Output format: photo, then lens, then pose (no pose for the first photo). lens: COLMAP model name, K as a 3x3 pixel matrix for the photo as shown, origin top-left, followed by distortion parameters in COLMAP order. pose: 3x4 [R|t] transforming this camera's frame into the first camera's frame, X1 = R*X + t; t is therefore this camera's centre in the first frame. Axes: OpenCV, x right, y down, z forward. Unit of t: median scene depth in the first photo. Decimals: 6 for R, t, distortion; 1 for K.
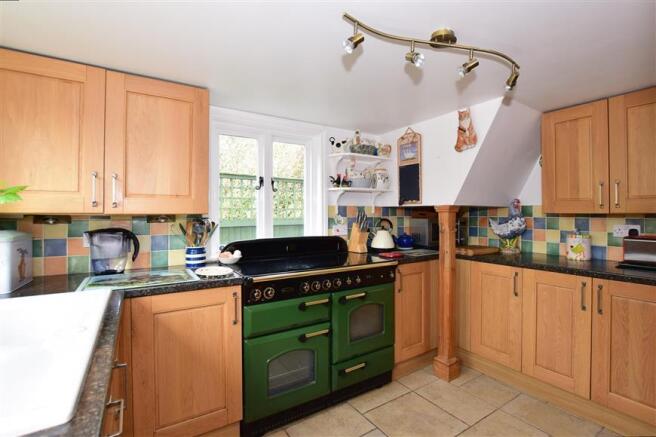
lens RADIAL K [[311.9, 0, 323.6], [0, 311.9, 216.1], [0, 0, 1]] dist [-0.042230, 0.000249]
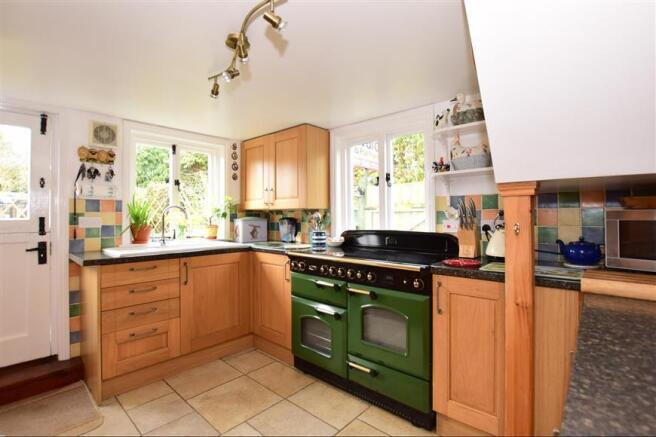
lens RADIAL K [[311.9, 0, 323.6], [0, 311.9, 216.1], [0, 0, 1]] dist [-0.042230, 0.000249]
pose [[0.242634, -0.000140, -0.970118, 0.866060], [-0.006979, 0.999974, -0.001890, 0.026236], [0.970093, 0.007229, 0.242627, 0.572581]]
